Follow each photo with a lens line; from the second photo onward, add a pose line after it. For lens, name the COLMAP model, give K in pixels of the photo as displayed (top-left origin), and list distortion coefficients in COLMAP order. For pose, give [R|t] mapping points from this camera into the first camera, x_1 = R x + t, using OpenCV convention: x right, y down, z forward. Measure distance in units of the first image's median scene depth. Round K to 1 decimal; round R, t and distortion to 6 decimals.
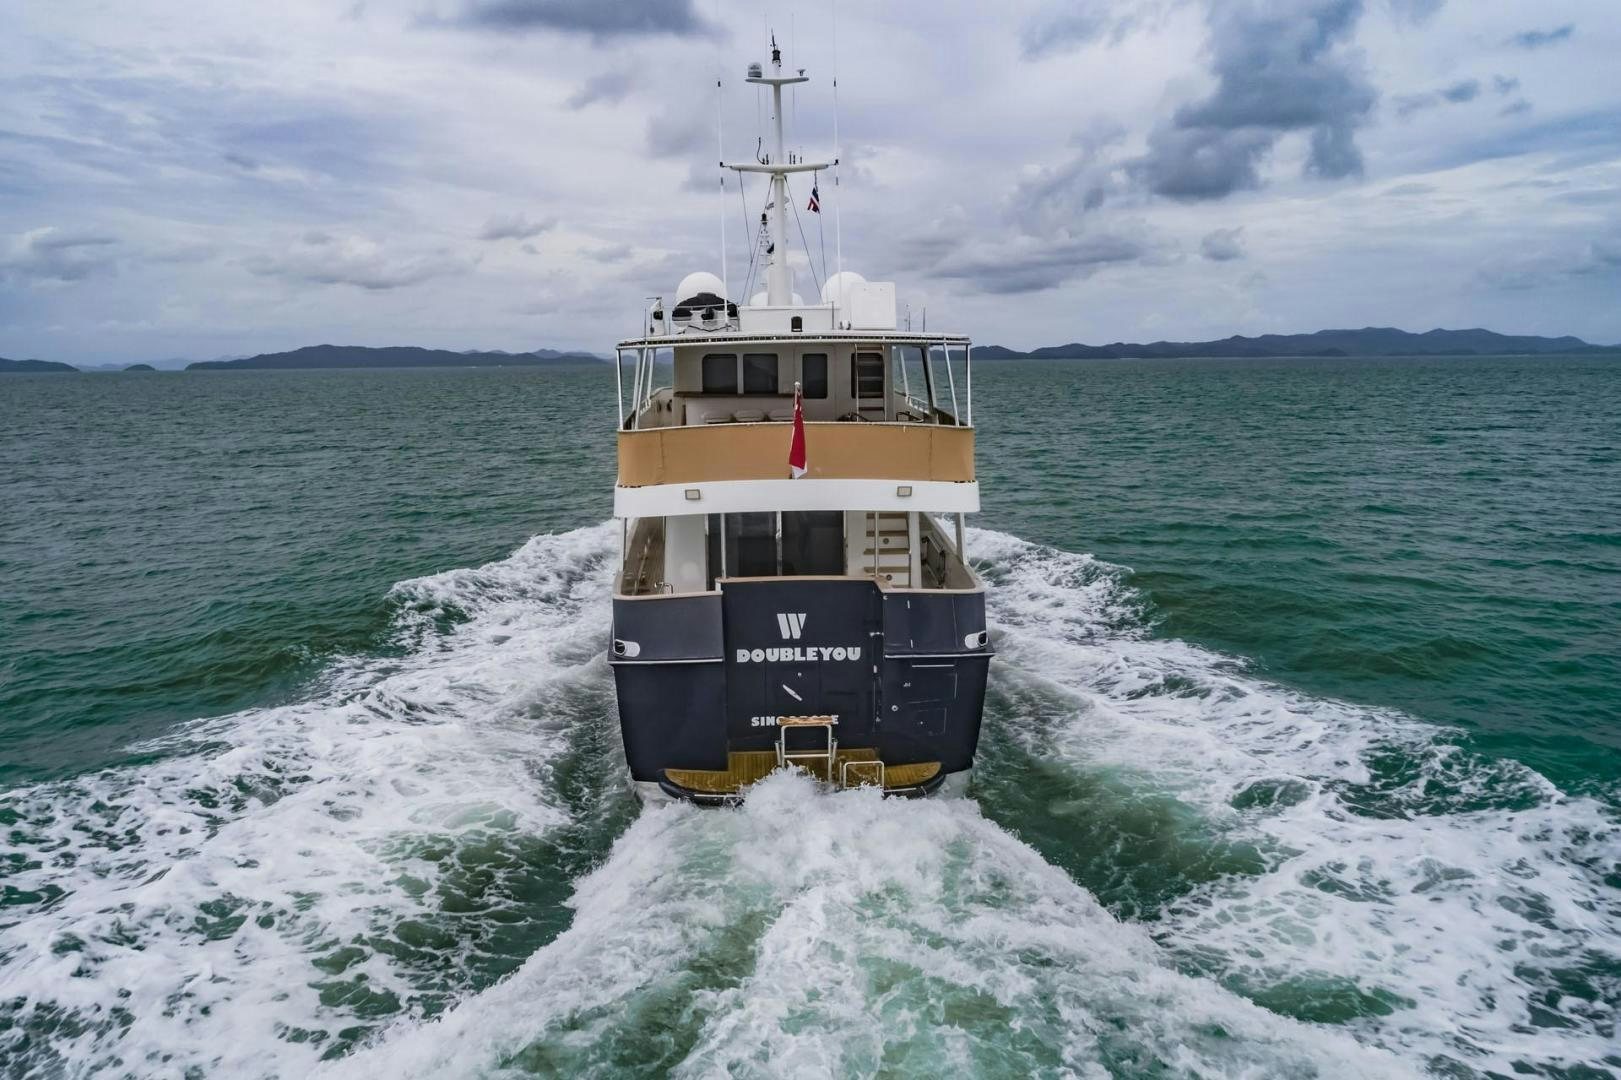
lens RADIAL K [[1078.4, 0, 810.5], [0, 1078.4, 540.0], [0, 0, 1]] dist [-0.011107, -0.000173]
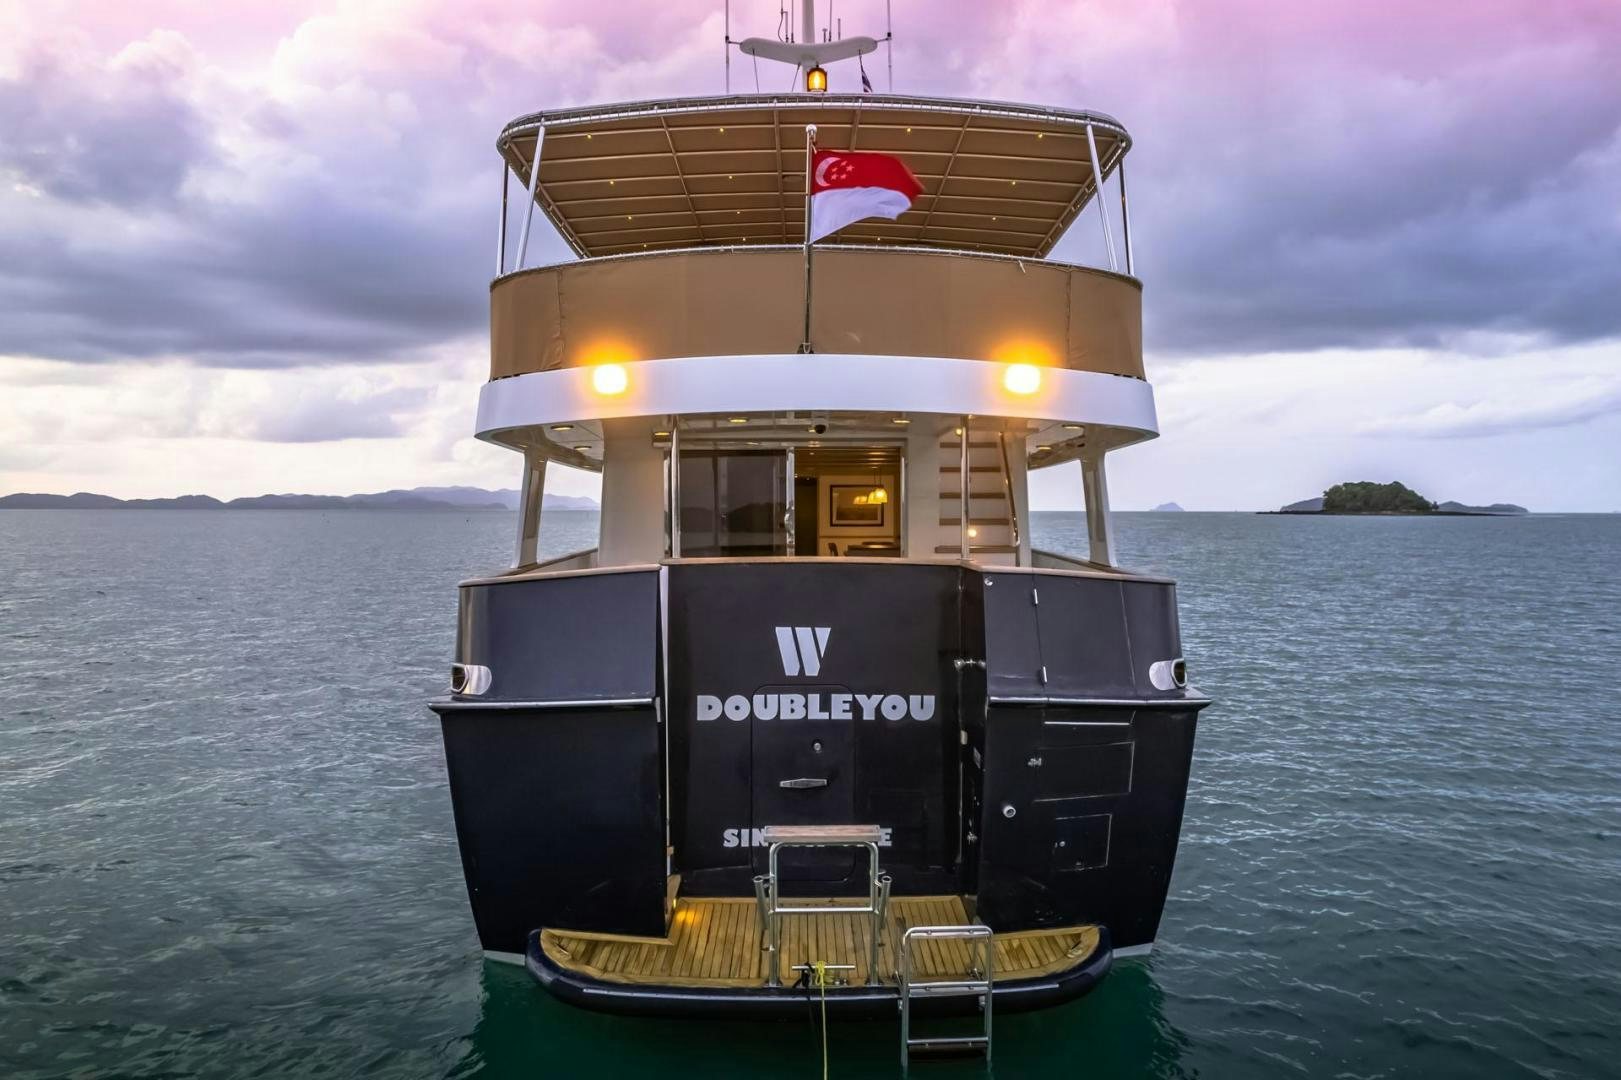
lens RADIAL K [[1078.4, 0, 810.5], [0, 1078.4, 540.0], [0, 0, 1]] dist [-0.011107, -0.000173]
pose [[0.998748, 0.001936, -0.049986, 0.012375], [-0.008561, 0.991125, -0.132657, 0.095563], [0.049285, 0.132919, 0.989901, 0.475150]]
